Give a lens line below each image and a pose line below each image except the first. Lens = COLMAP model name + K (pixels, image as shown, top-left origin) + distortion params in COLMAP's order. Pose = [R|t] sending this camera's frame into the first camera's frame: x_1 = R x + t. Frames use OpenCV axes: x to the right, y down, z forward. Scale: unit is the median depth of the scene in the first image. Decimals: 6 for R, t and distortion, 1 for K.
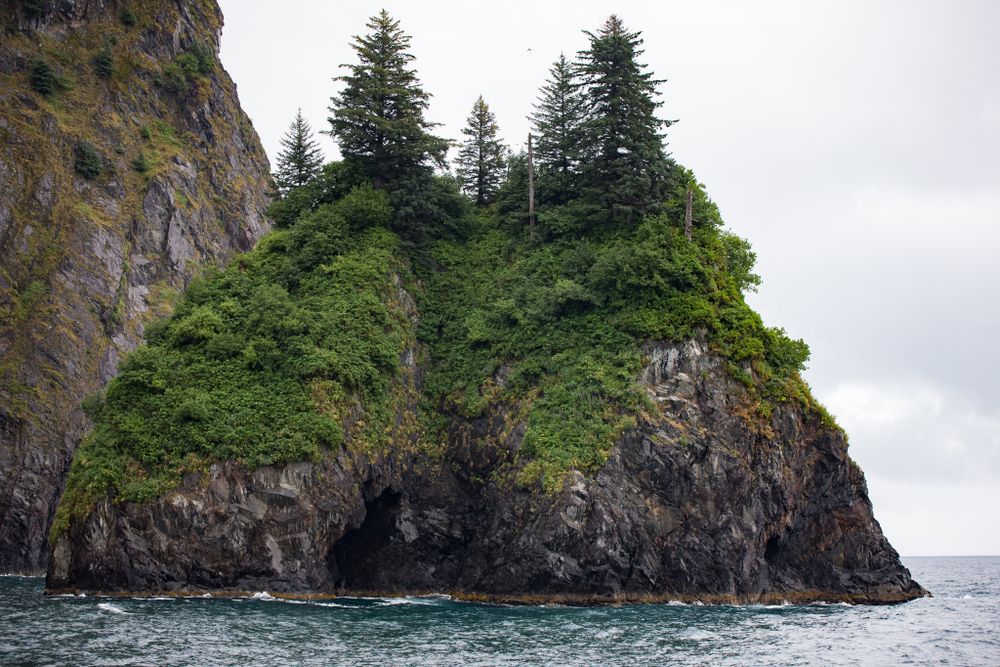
lens RADIAL K [[2053.7, 0, 497.4], [0, 2053.7, 324.9], [0, 0, 1]] dist [-0.171263, 0.000000]
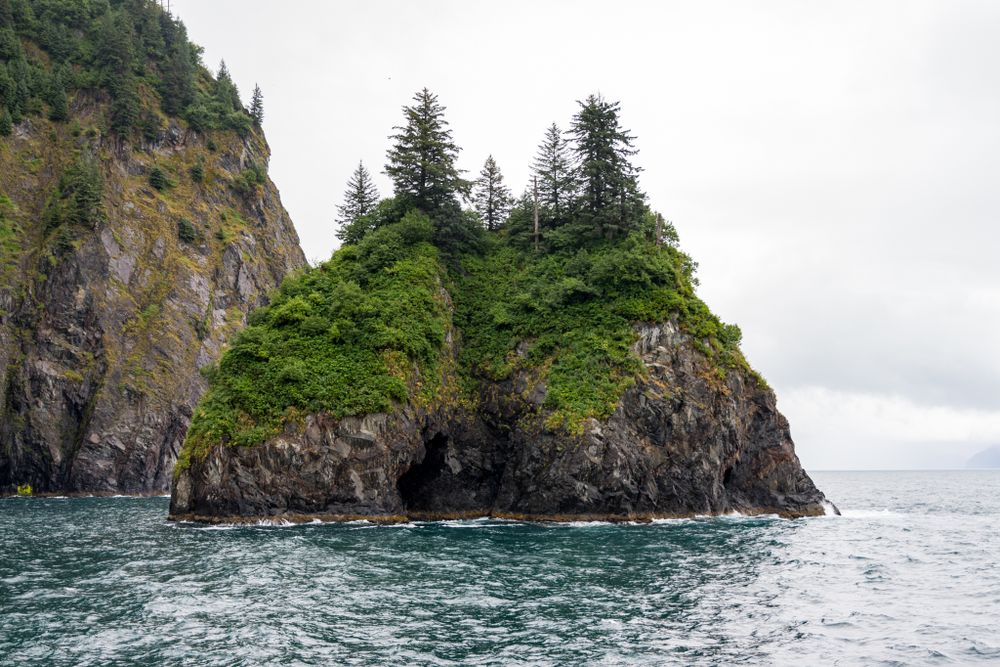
lens RADIAL K [[1058.5, 0, 503.4], [0, 1058.5, 313.6], [0, 0, 1]] dist [0.011078, 0.000000]
pose [[0.994452, 0.006861, 0.104966, -0.083904], [-0.003060, 0.999335, -0.036330, 0.026895], [-0.105146, 0.035807, 0.993812, 0.309234]]
